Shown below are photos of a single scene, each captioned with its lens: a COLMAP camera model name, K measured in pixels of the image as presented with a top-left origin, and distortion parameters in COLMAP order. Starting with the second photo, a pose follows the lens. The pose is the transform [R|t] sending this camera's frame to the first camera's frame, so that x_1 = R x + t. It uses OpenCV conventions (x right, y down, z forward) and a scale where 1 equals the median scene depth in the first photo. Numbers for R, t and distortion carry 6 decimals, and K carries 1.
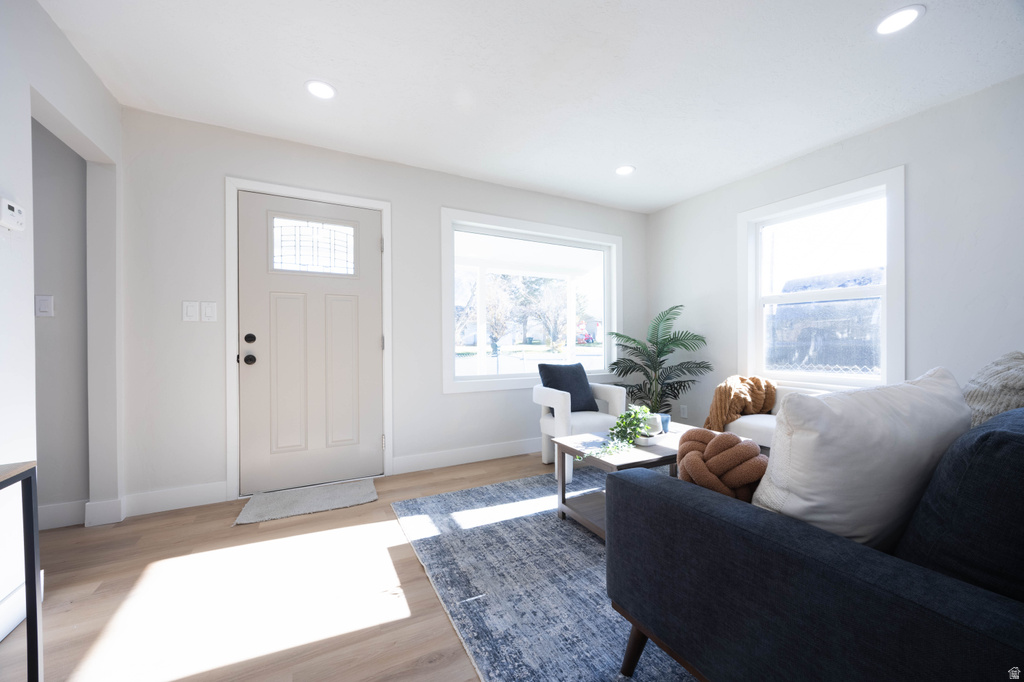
lens RADIAL K [[407.8, 0, 519.3], [0, 407.8, 341.4], [0, 0, 1]] dist [0.000027, -0.000055]
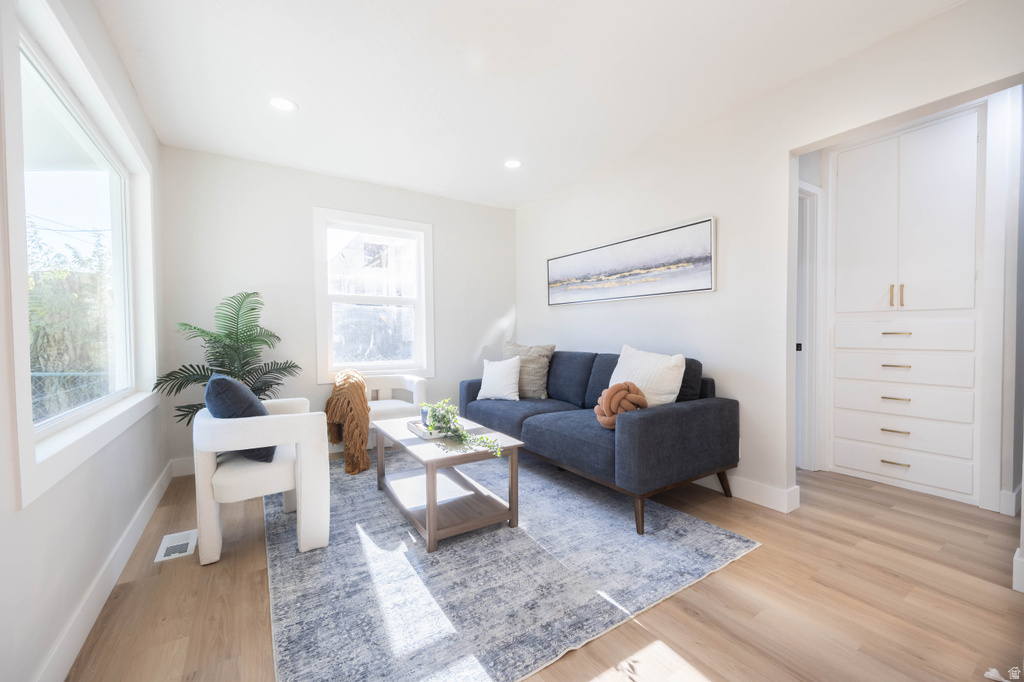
lens RADIAL K [[407.8, 0, 518.4], [0, 407.8, 342.6], [0, 0, 1]] dist [0.000027, -0.000055]
pose [[-0.104747, -0.018072, 0.994335, -0.621003], [0.007880, 0.999788, 0.019001, -0.002738], [-0.994468, 0.009826, -0.104582, 0.773645]]
